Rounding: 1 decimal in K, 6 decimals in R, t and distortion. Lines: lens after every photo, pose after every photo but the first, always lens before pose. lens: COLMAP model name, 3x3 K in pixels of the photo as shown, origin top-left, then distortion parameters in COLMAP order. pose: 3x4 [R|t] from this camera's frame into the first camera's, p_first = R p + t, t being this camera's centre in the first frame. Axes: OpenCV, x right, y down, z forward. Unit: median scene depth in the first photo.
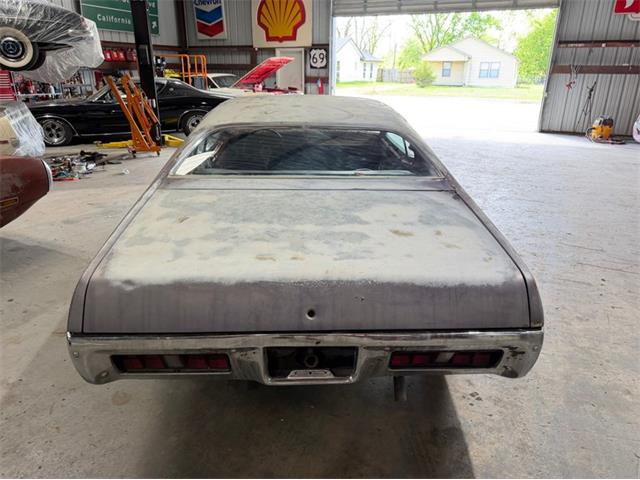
lens RADIAL K [[456.9, 0, 320.4], [0, 456.9, 238.4], [0, 0, 1]] dist [0.004934, -0.003280]
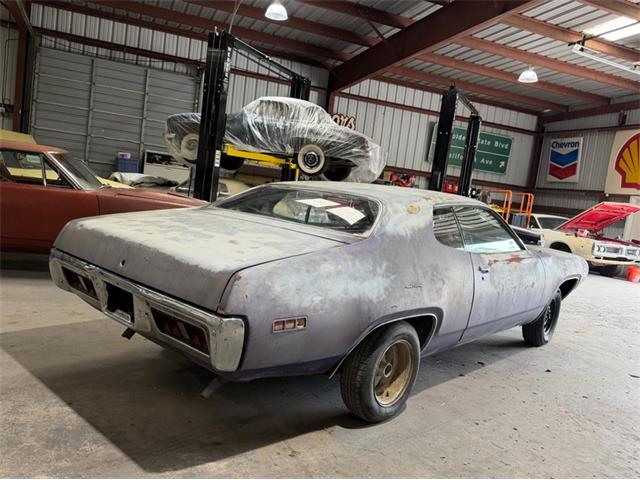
lens RADIAL K [[522.6, 0, 333.8], [0, 522.6, 238.6], [0, 0, 1]] dist [0.093994, -0.176922]
pose [[0.724884, 0.139151, -0.674670, 0.238189], [-0.346124, 0.920354, -0.182061, 0.025514], [0.595601, 0.365493, 0.715314, 0.026665]]
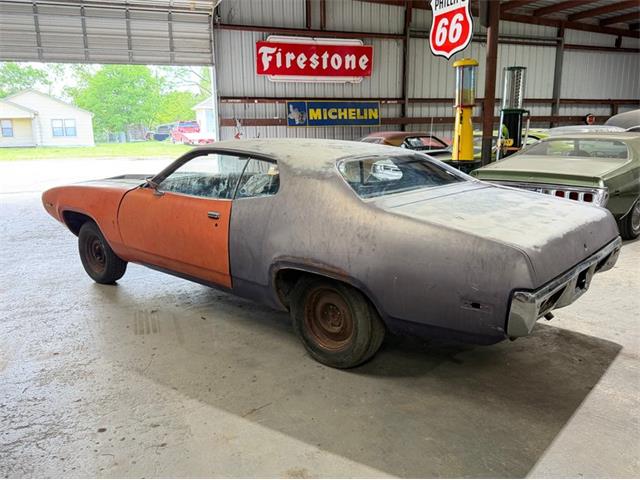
lens RADIAL K [[540.1, 0, 320.0], [0, 540.1, 240.0], [0, 0, 1]] dist [0.107096, -0.166949]
pose [[0.669294, -0.170744, 0.723113, -0.304925], [0.278829, 0.959826, -0.031439, -0.008335], [-0.688694, 0.222667, 0.690014, 0.043603]]
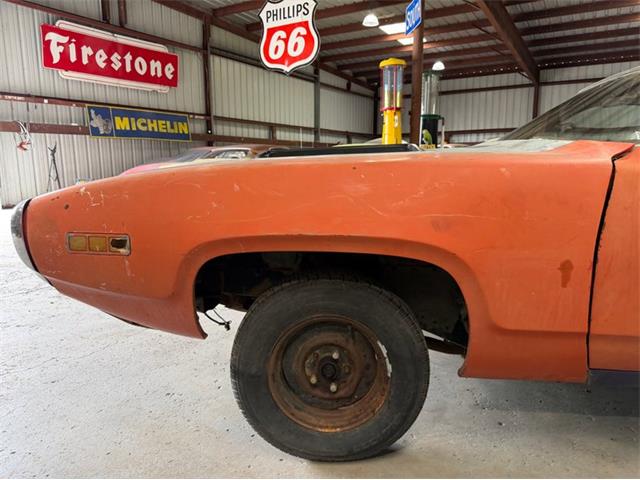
lens RADIAL K [[456.9, 0, 320.4], [0, 456.9, 238.4], [0, 0, 1]] dist [0.004934, -0.003280]
pose [[0.103999, -0.179710, 0.978207, -0.212775], [0.351298, 0.926781, 0.132913, -0.118766], [-0.930470, 0.329820, 0.159516, 0.474007]]
